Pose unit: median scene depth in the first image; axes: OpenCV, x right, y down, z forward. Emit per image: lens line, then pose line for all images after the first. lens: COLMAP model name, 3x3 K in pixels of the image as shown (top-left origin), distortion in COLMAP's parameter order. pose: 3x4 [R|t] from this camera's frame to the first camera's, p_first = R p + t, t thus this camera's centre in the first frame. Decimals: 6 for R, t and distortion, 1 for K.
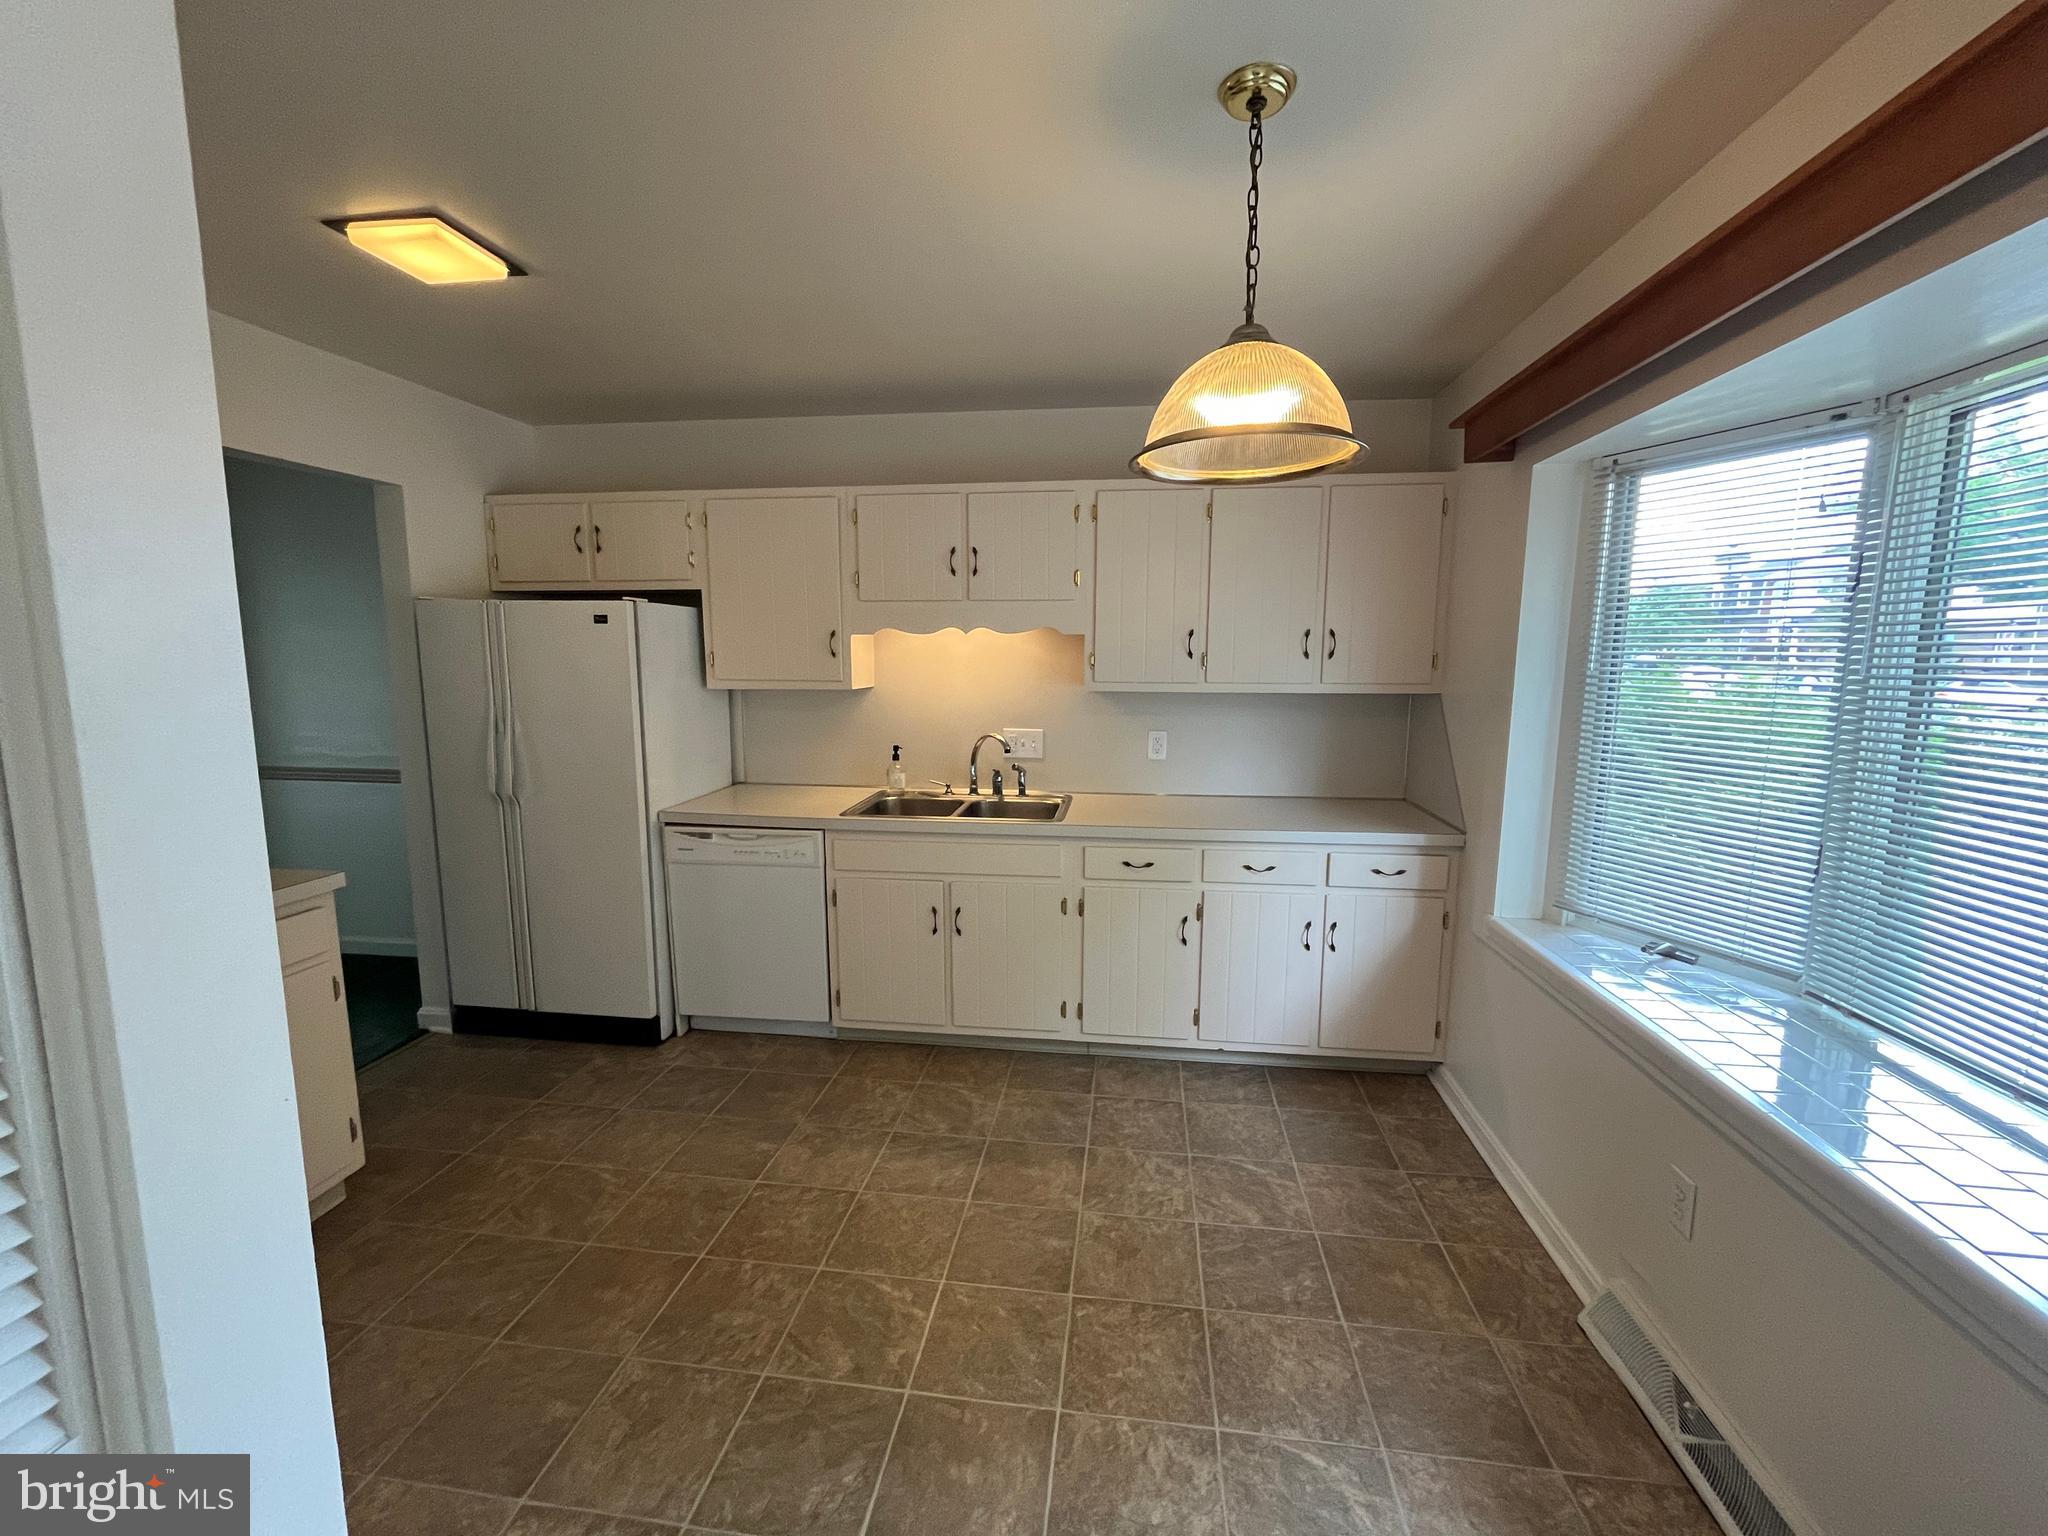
lens RADIAL K [[831.1, 0, 1024.0], [0, 831.1, 768.0], [0, 0, 1]] dist [-0.001489, 0.000207]
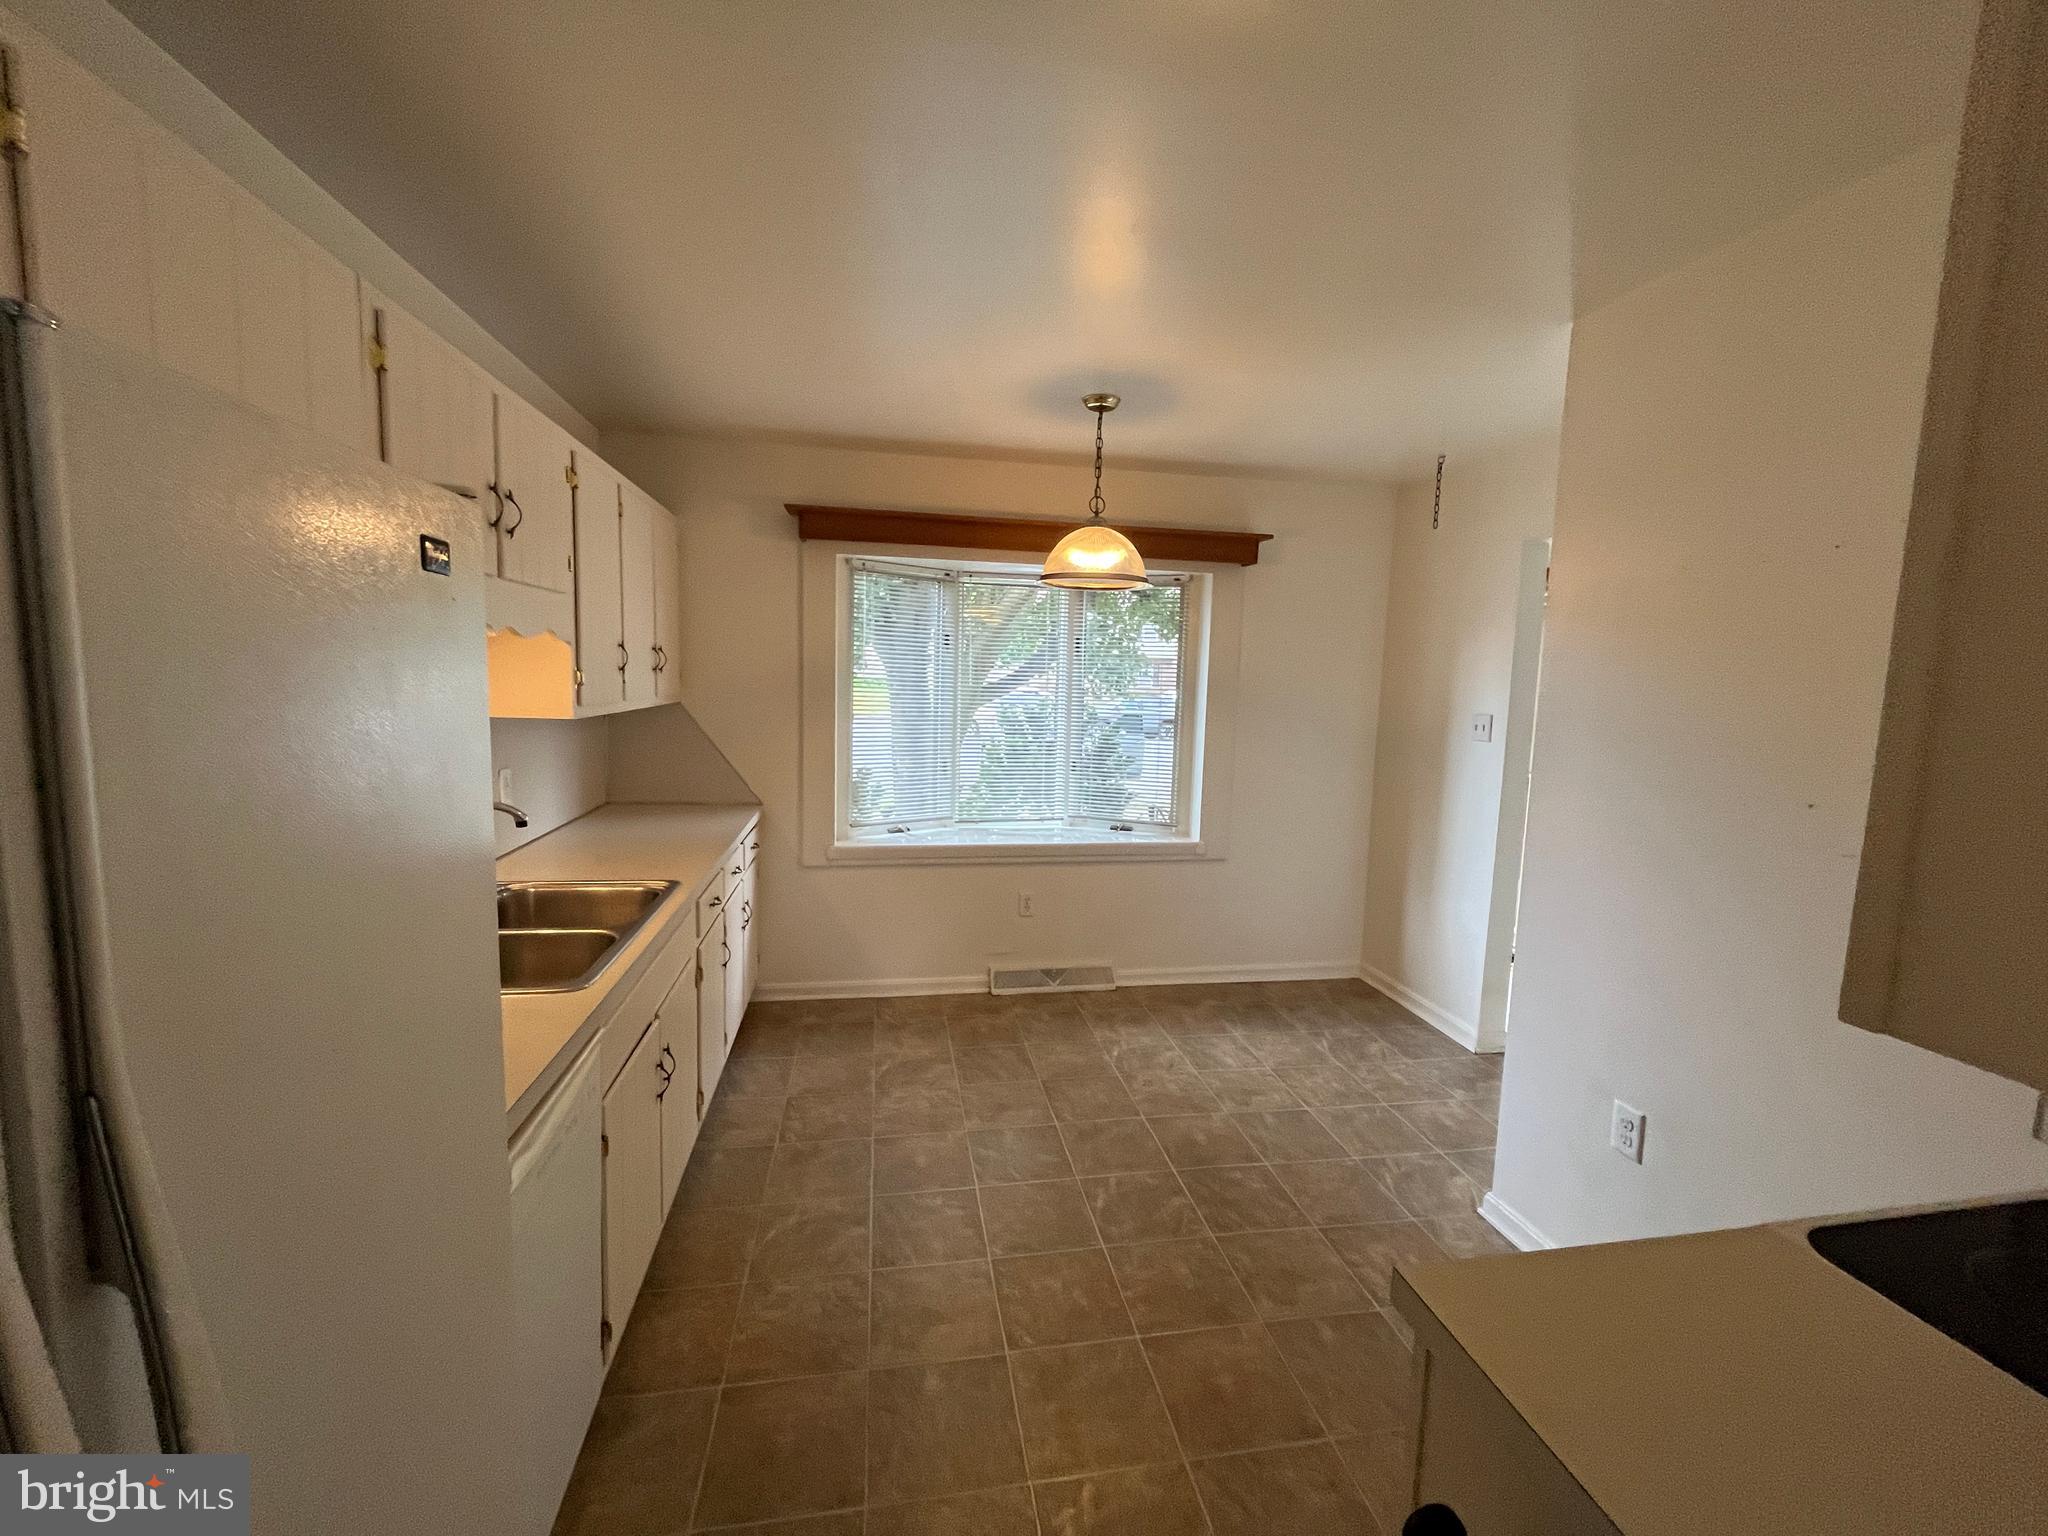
lens RADIAL K [[831.1, 0, 1024.0], [0, 831.1, 768.0], [0, 0, 1]] dist [-0.001489, 0.000207]
pose [[-0.298147, -0.120419, 0.946894, -1.232563], [0.097513, 0.982978, 0.155712, -0.210270], [-0.949526, 0.138760, -0.281330, 1.379292]]
